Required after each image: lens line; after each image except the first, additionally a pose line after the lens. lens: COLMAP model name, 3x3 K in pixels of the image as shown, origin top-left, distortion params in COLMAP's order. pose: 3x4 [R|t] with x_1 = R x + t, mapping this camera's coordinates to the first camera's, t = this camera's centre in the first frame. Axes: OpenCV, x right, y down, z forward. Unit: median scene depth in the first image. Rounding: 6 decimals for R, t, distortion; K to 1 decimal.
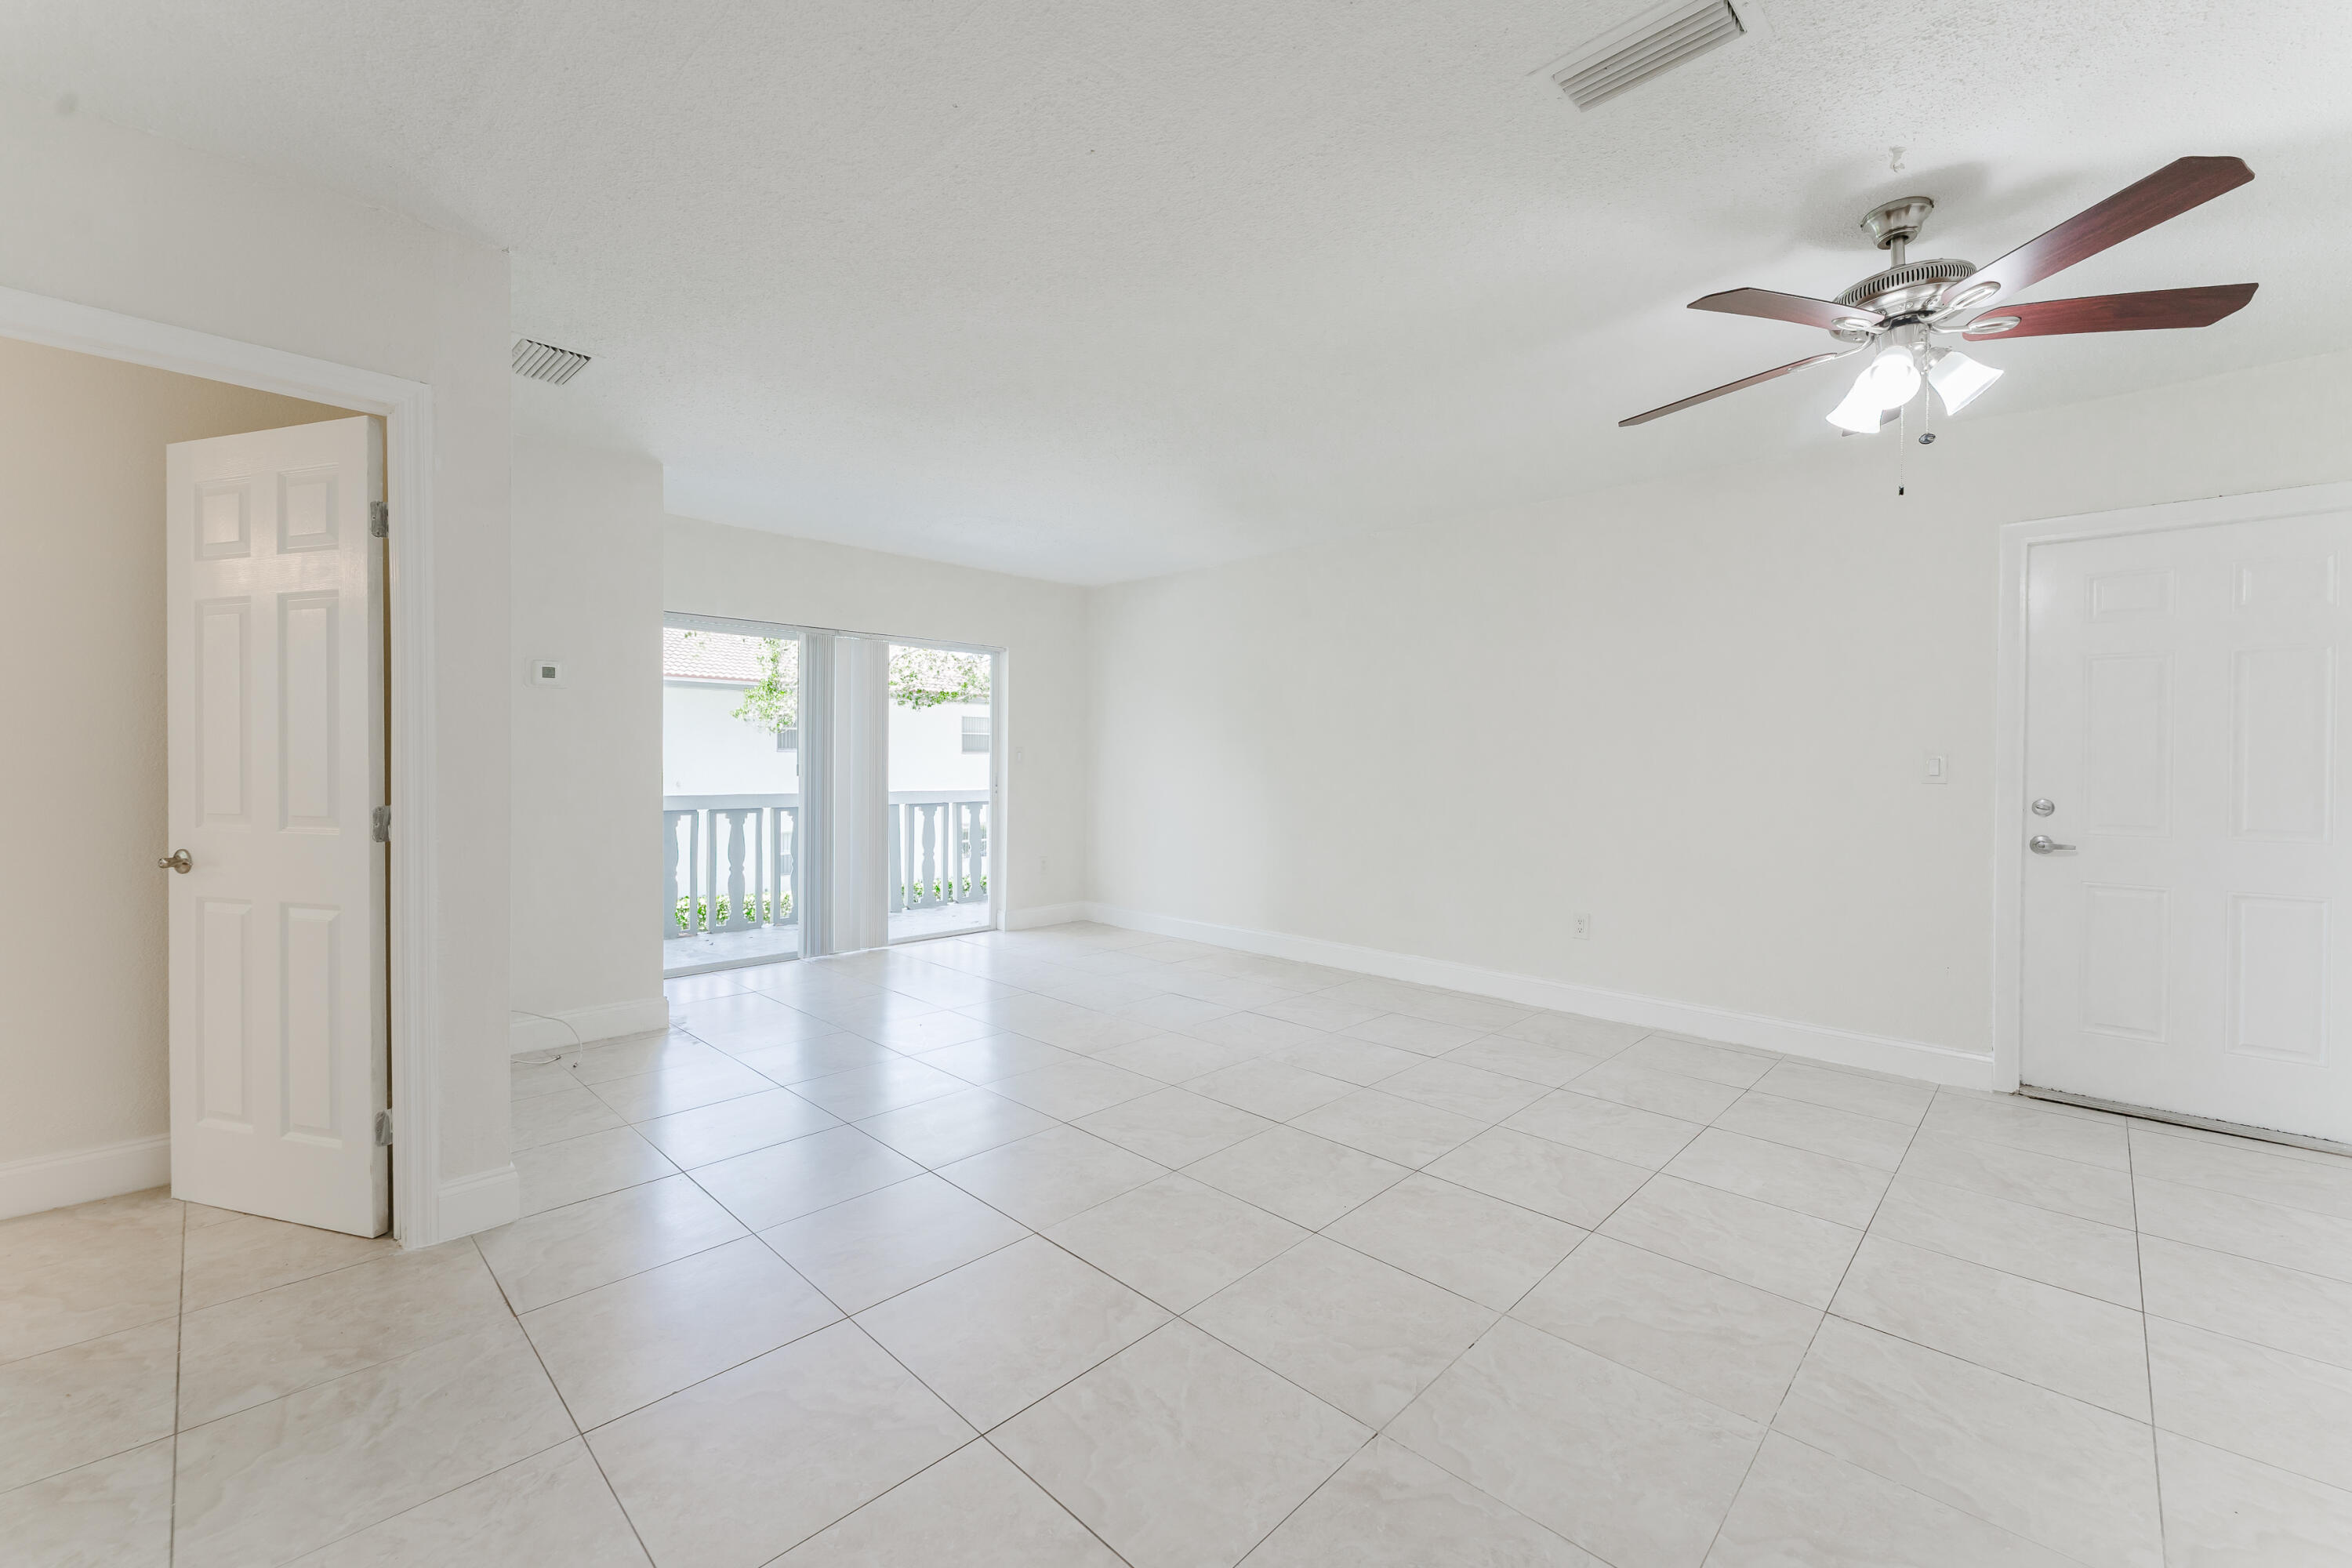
lens RADIAL K [[954.2, 0, 1143.4], [0, 954.2, 775.2], [0, 0, 1]] dist [0.001176, -0.001500]
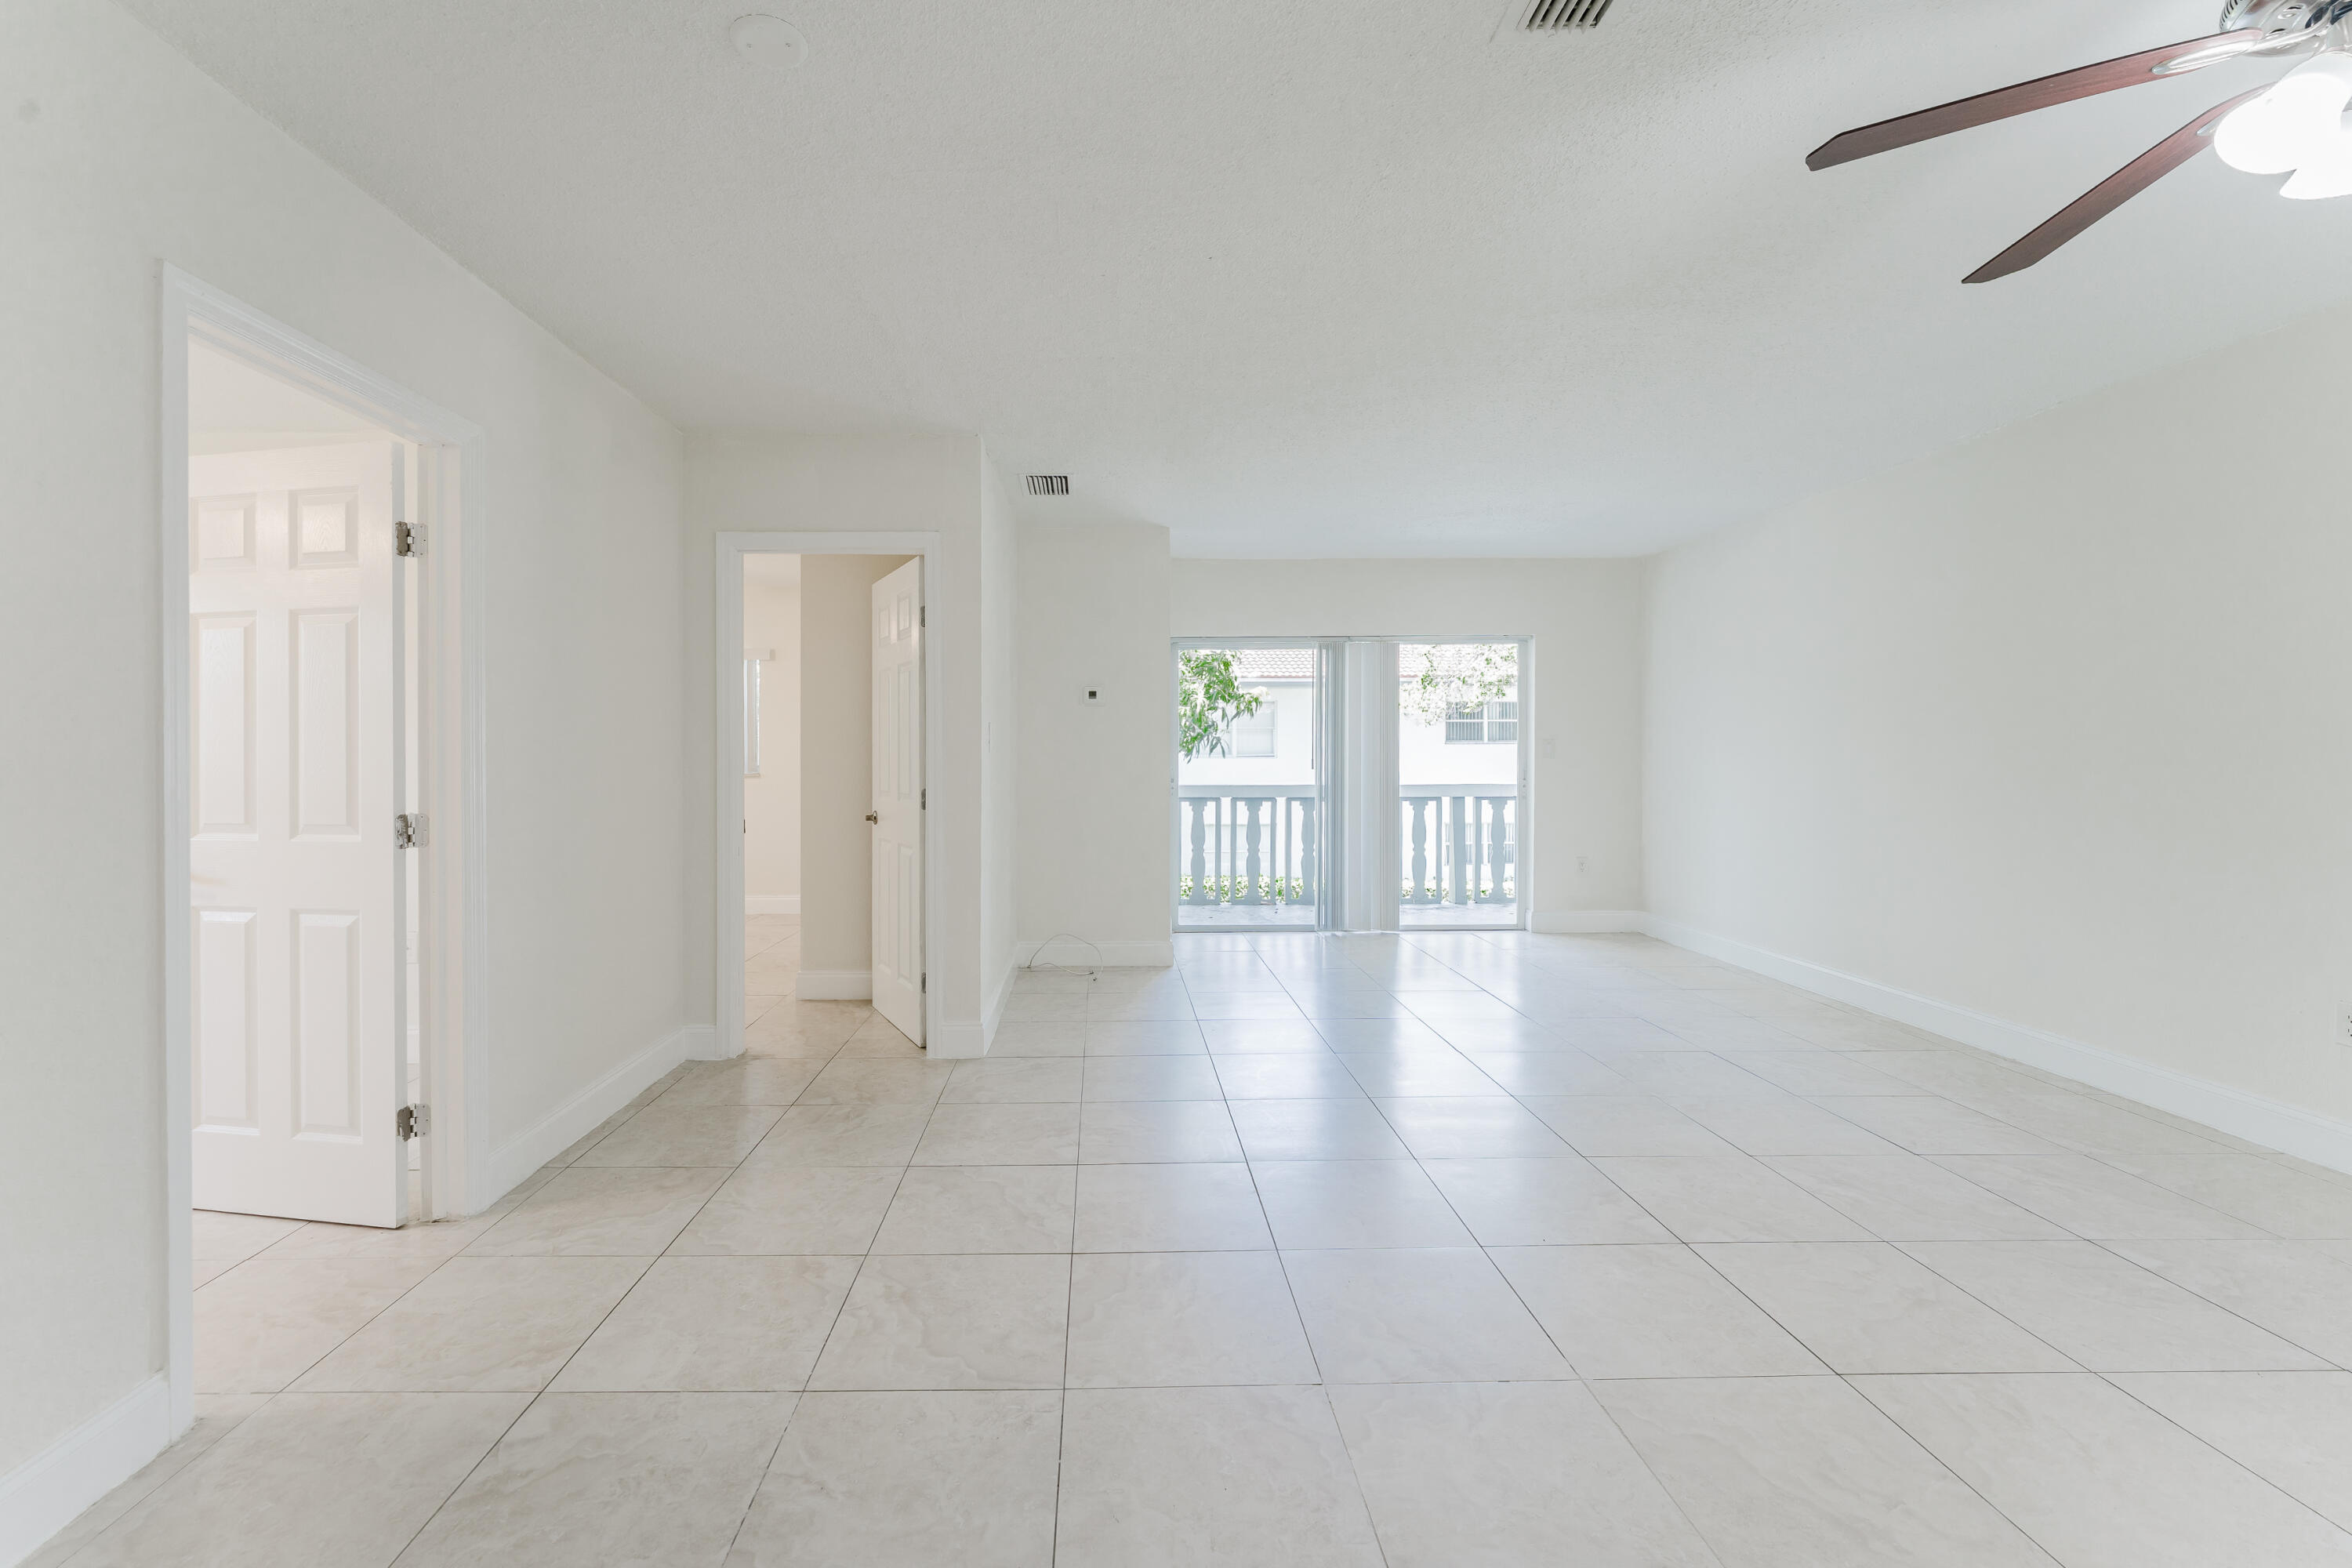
lens RADIAL K [[954.2, 0, 1104.2], [0, 954.2, 782.1], [0, 0, 1]] dist [0.001176, -0.001500]
pose [[0.712119, 0.015149, -0.701896, 0.249918], [-0.002593, 0.999817, 0.018948, -0.005337], [0.702054, -0.011674, 0.712028, 0.016724]]
